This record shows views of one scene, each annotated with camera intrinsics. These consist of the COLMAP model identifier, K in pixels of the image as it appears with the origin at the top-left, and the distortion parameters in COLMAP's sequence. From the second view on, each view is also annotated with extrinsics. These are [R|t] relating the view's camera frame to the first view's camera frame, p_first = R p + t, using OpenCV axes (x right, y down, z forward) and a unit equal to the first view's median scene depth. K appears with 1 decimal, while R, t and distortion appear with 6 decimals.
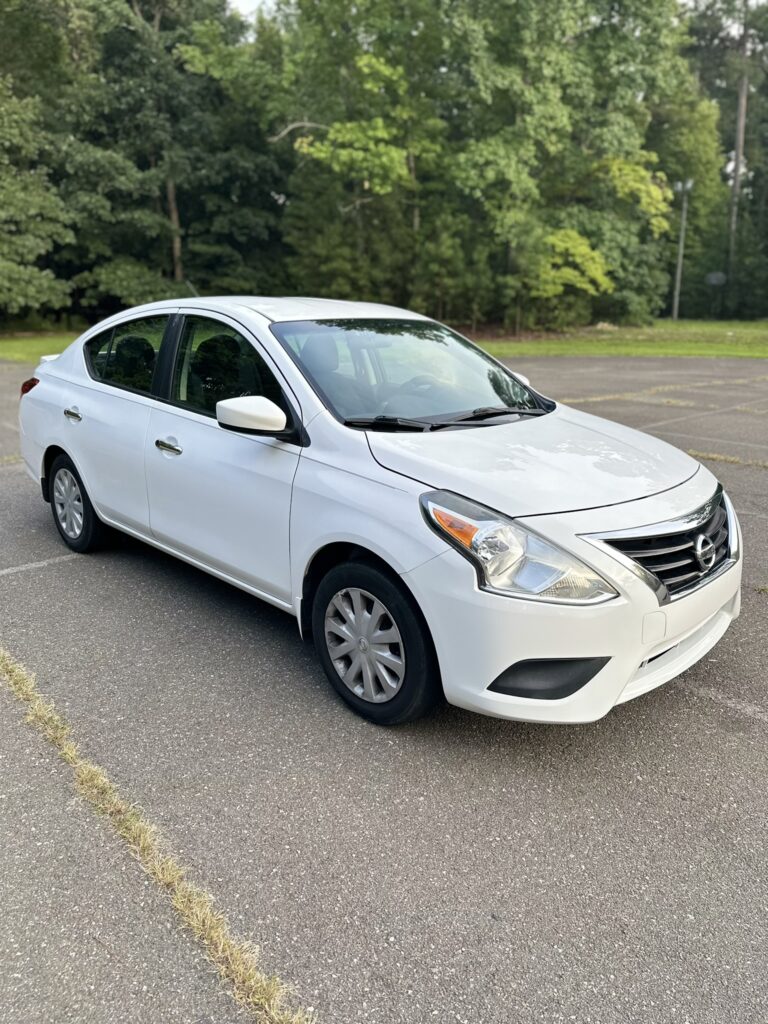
lens RADIAL K [[711.0, 0, 377.8], [0, 711.0, 516.7], [0, 0, 1]] dist [0.004352, -0.007473]
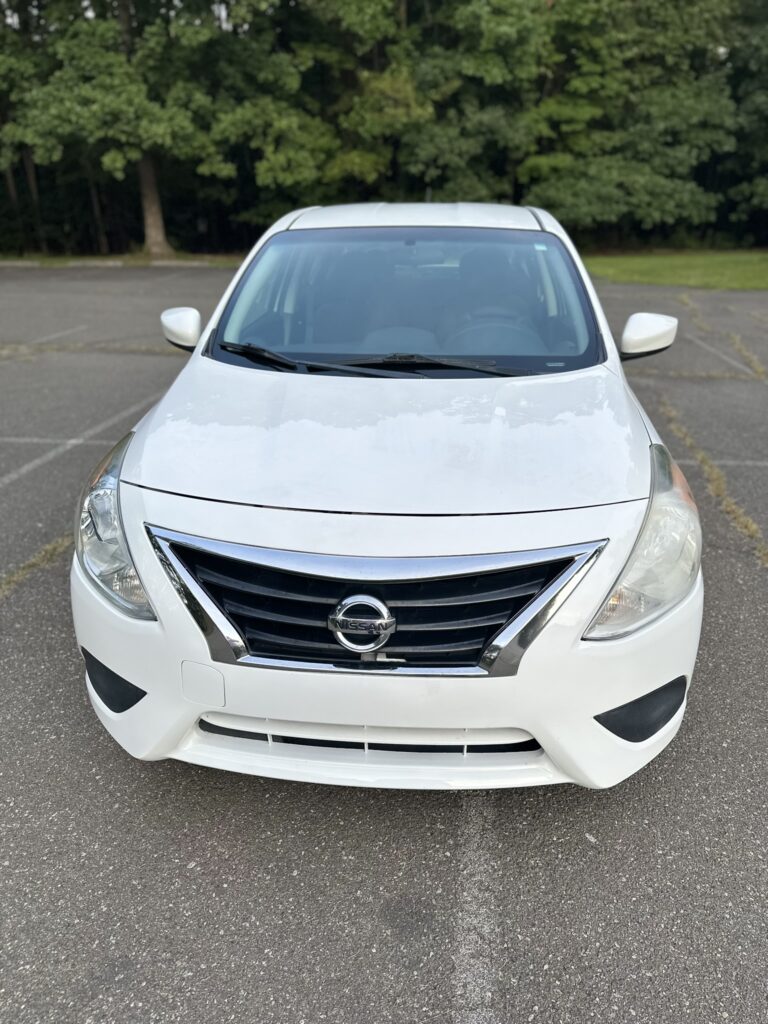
lens RADIAL K [[711.0, 0, 377.8], [0, 711.0, 516.7], [0, 0, 1]] dist [0.004352, -0.007473]
pose [[0.661279, 0.286766, -0.693164, 0.048844], [-0.212670, 0.957801, 0.193360, -0.008956], [0.719362, 0.019550, 0.694360, 0.033128]]
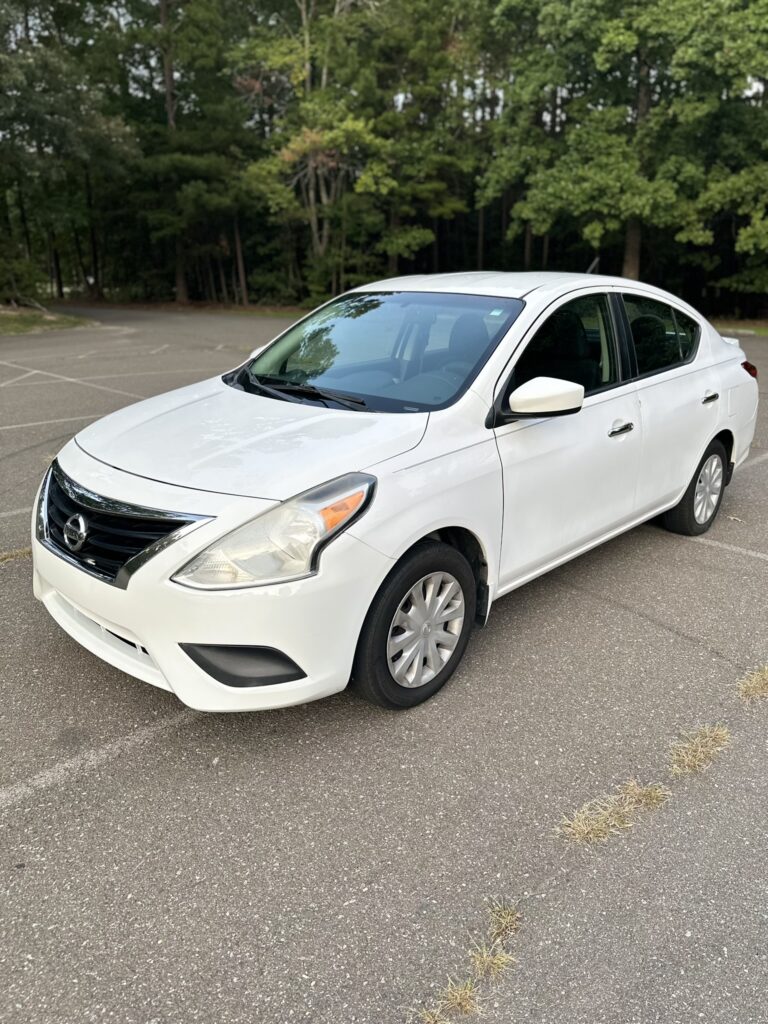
lens RADIAL K [[712.8, 0, 384.1], [0, 712.8, 499.4], [0, 0, 1]] dist [-0.002164, -0.004692]
pose [[0.084639, 0.293033, -0.952349, 0.077867], [-0.299819, 0.918974, 0.256117, -0.019996], [0.950234, 0.263855, 0.165638, 0.067768]]
